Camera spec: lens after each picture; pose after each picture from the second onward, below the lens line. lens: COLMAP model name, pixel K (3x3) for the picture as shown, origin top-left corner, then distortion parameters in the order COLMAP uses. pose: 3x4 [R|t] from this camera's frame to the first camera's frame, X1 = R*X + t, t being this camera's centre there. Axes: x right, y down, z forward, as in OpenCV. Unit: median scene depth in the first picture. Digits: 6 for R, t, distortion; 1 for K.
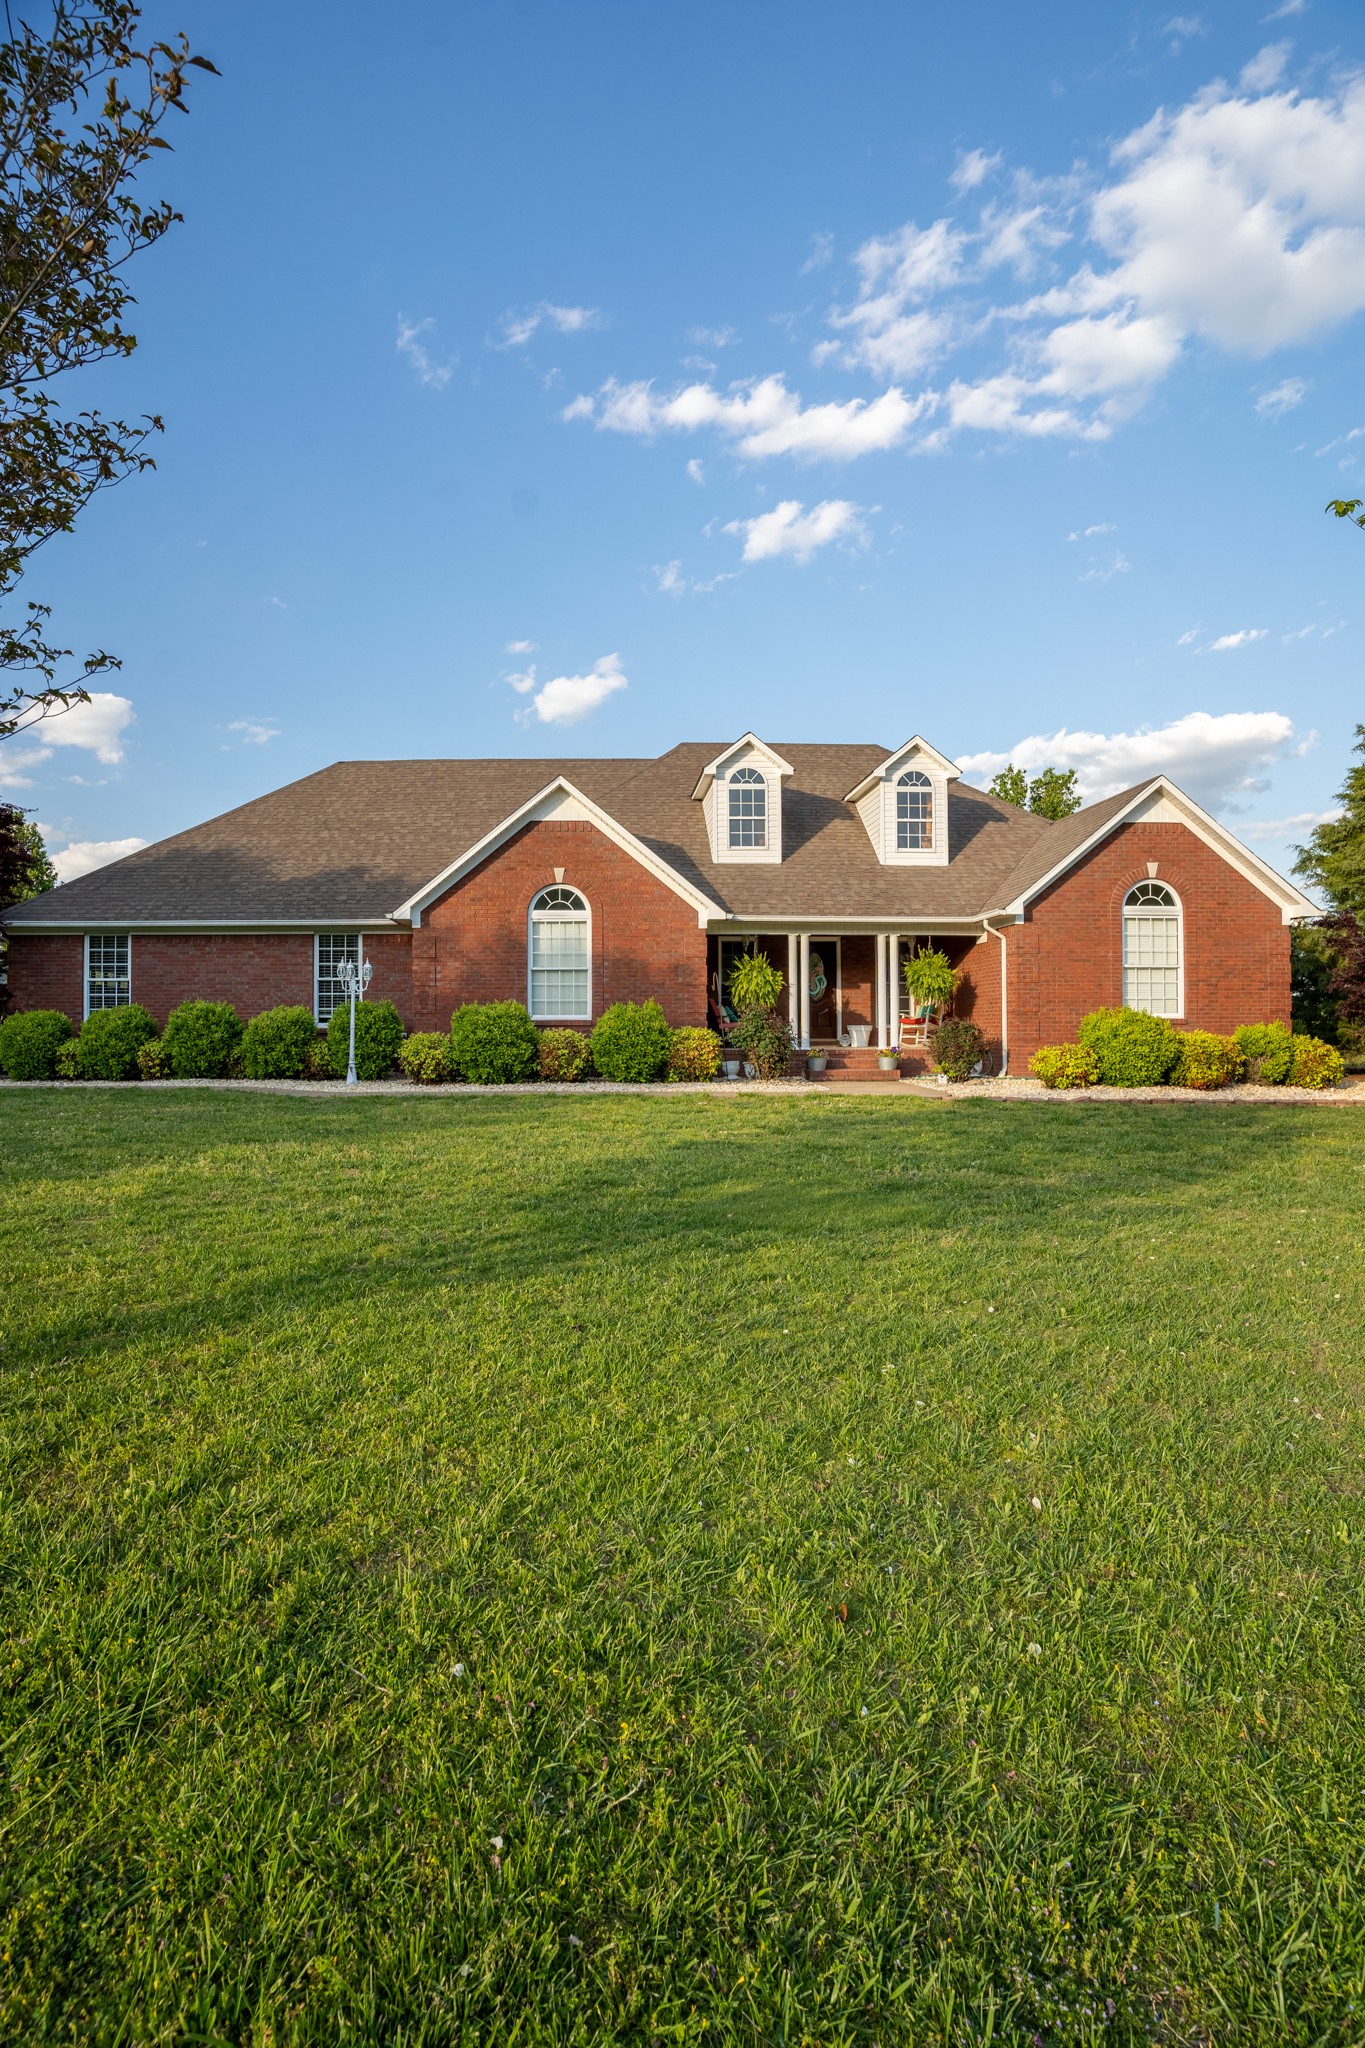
lens RADIAL K [[1027.3, 0, 599.9], [0, 1027.3, 1015.0], [0, 0, 1]] dist [-0.082629, 0.039850]
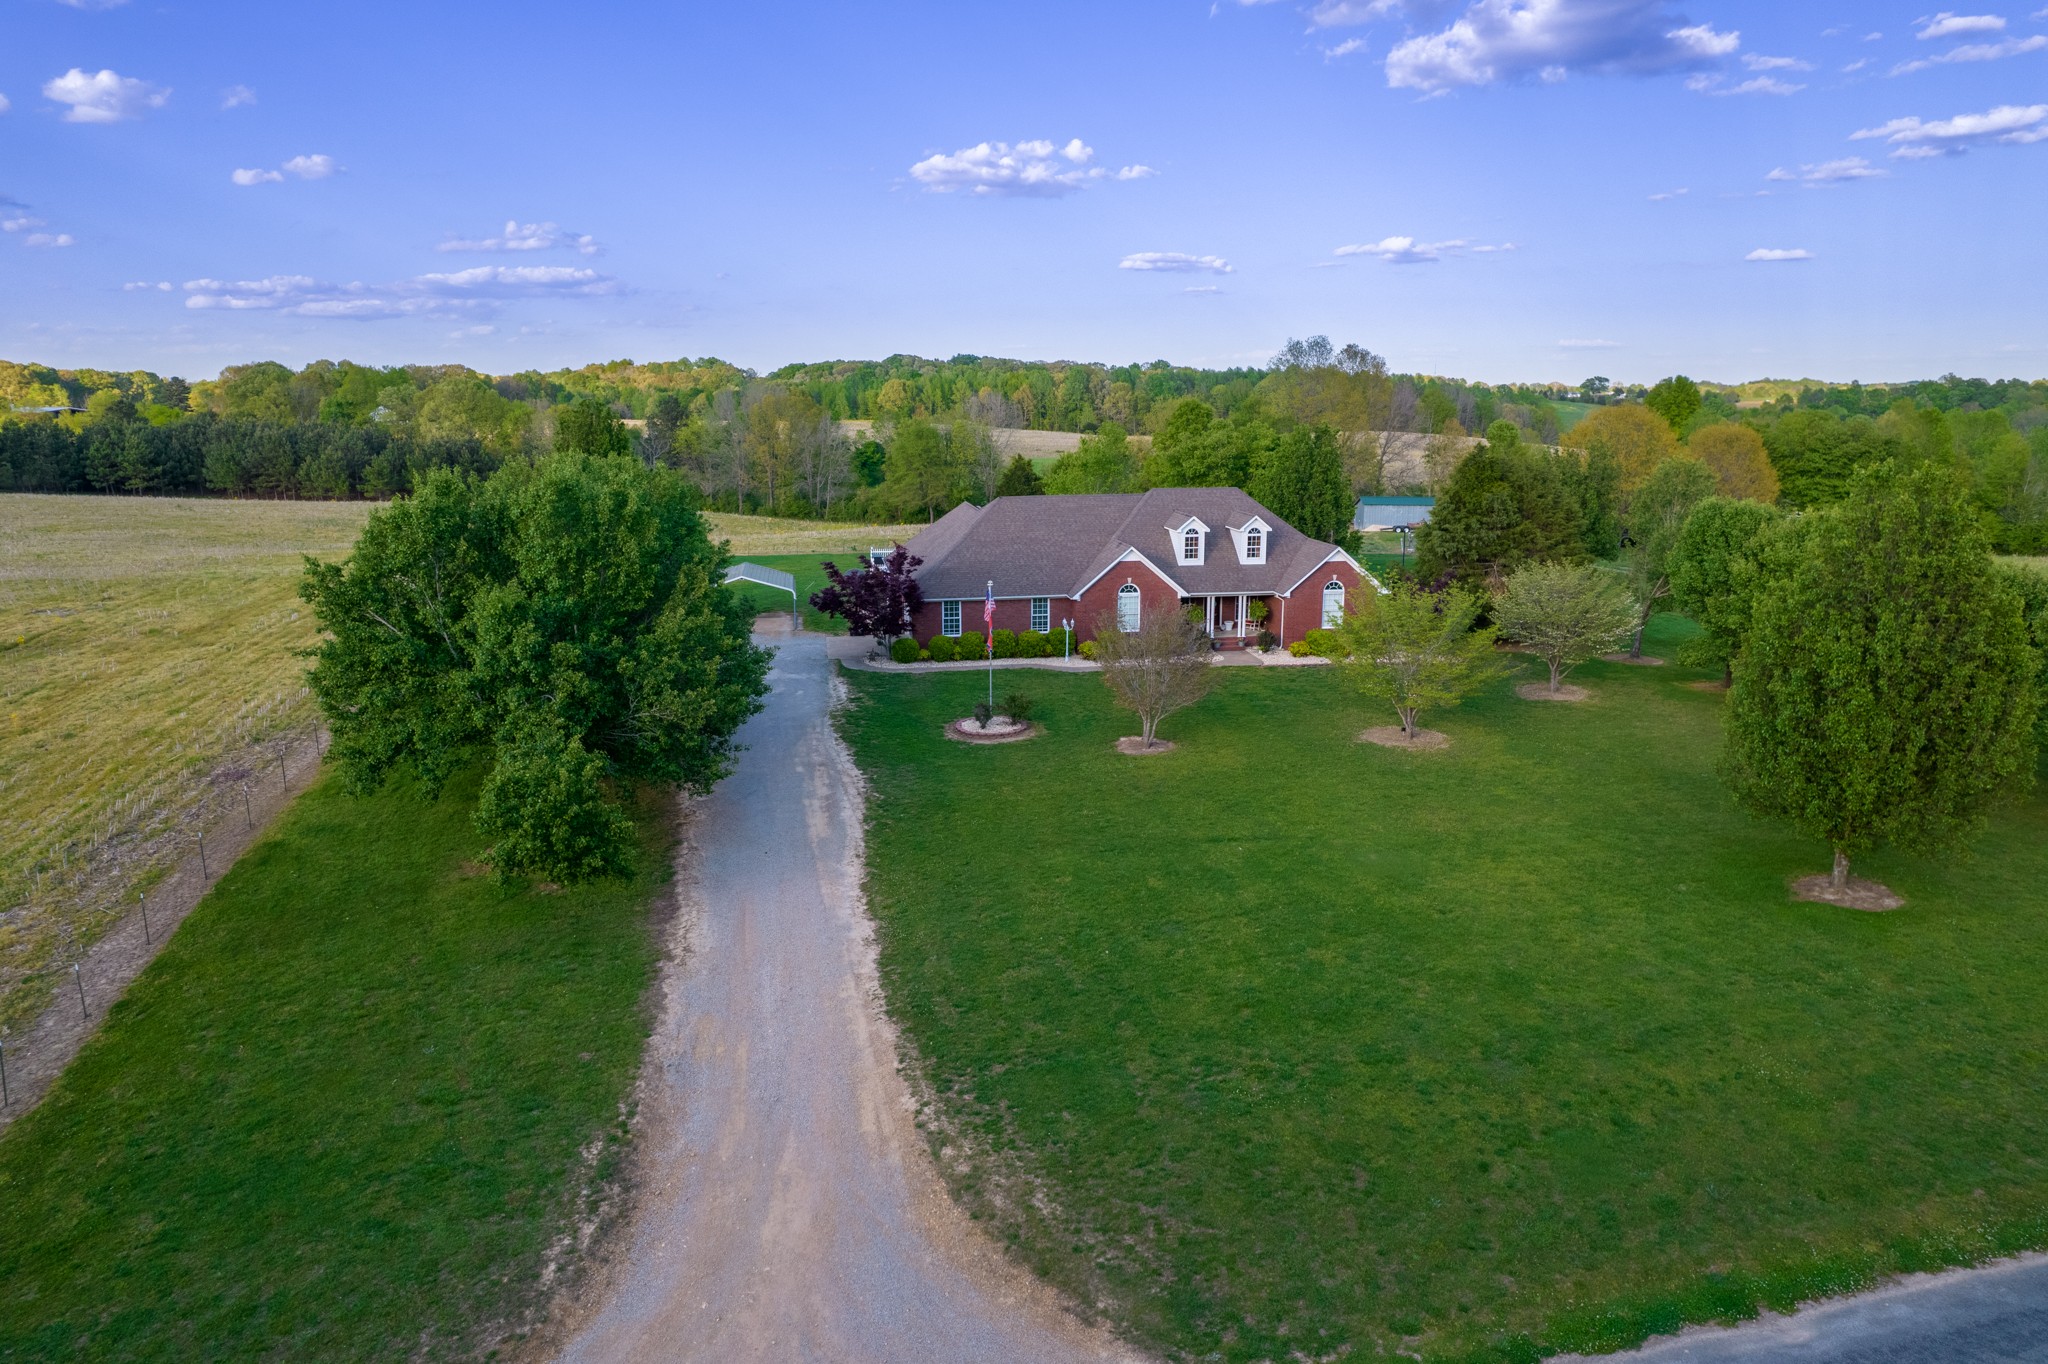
lens RADIAL K [[1318.2, 0, 1026.4], [0, 1318.2, 683.6], [0, 0, 1]] dist [-0.071758, 0.062026]
pose [[0.986851, -0.035444, 0.157701, -0.899685], [-0.001845, 0.973128, 0.230259, -0.695134], [-0.161624, -0.227523, 0.960266, -2.466987]]
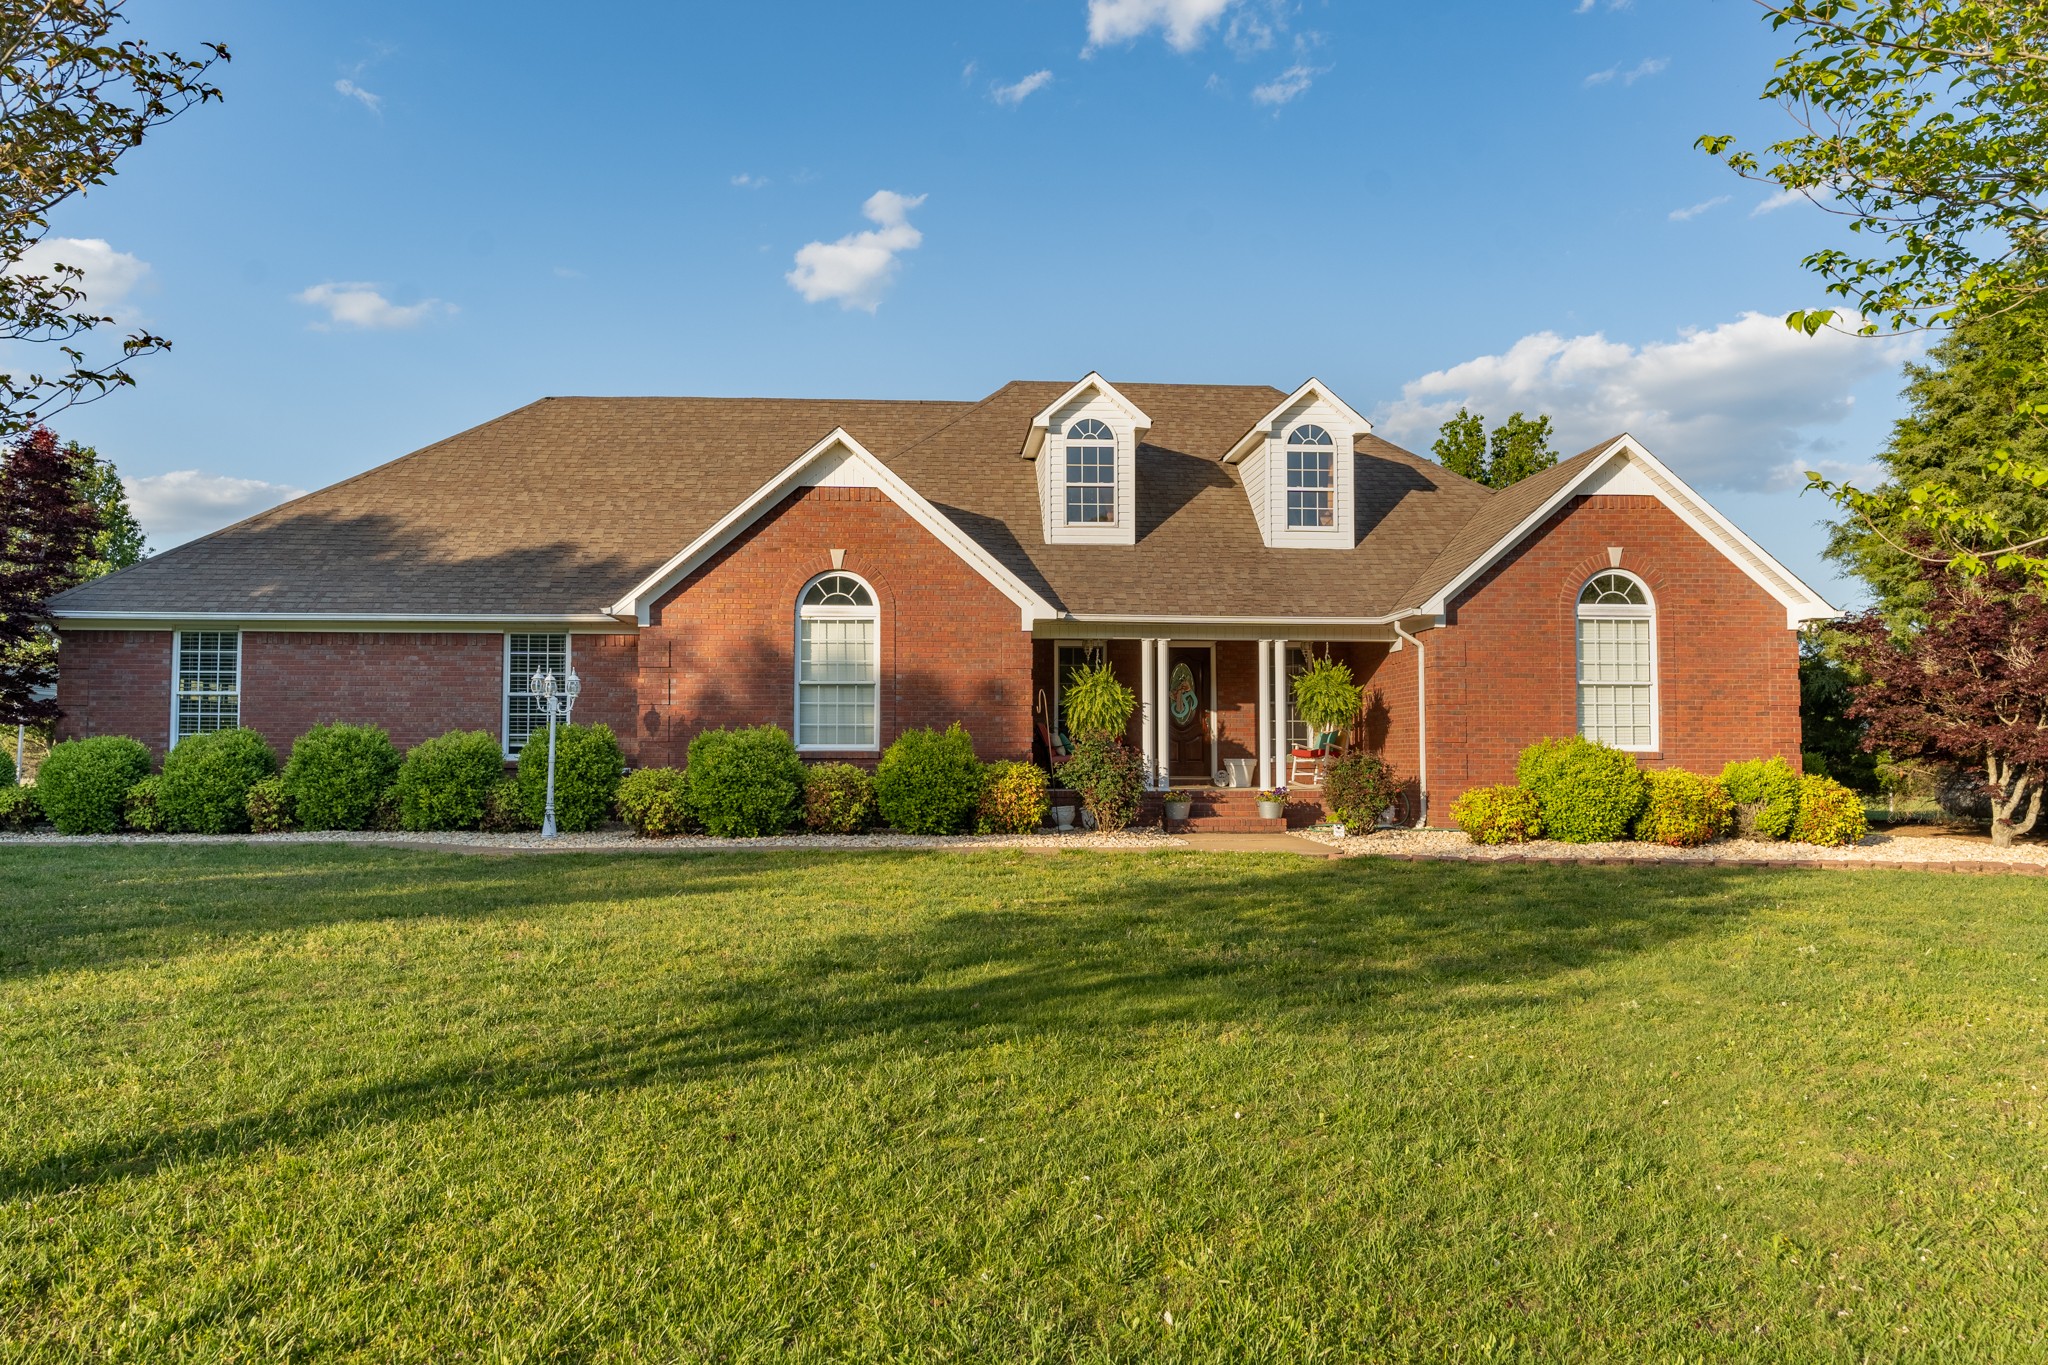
lens RADIAL K [[1413.8, 0, 1015.7], [0, 1413.8, 684.4], [0, 0, 1]] dist [0.000699, -0.007284]
pose [[0.998334, 0.005547, 0.057432, 0.032796], [-0.003342, 0.999257, -0.038402, -0.004661], [-0.057602, 0.038146, 0.997611, -0.041590]]
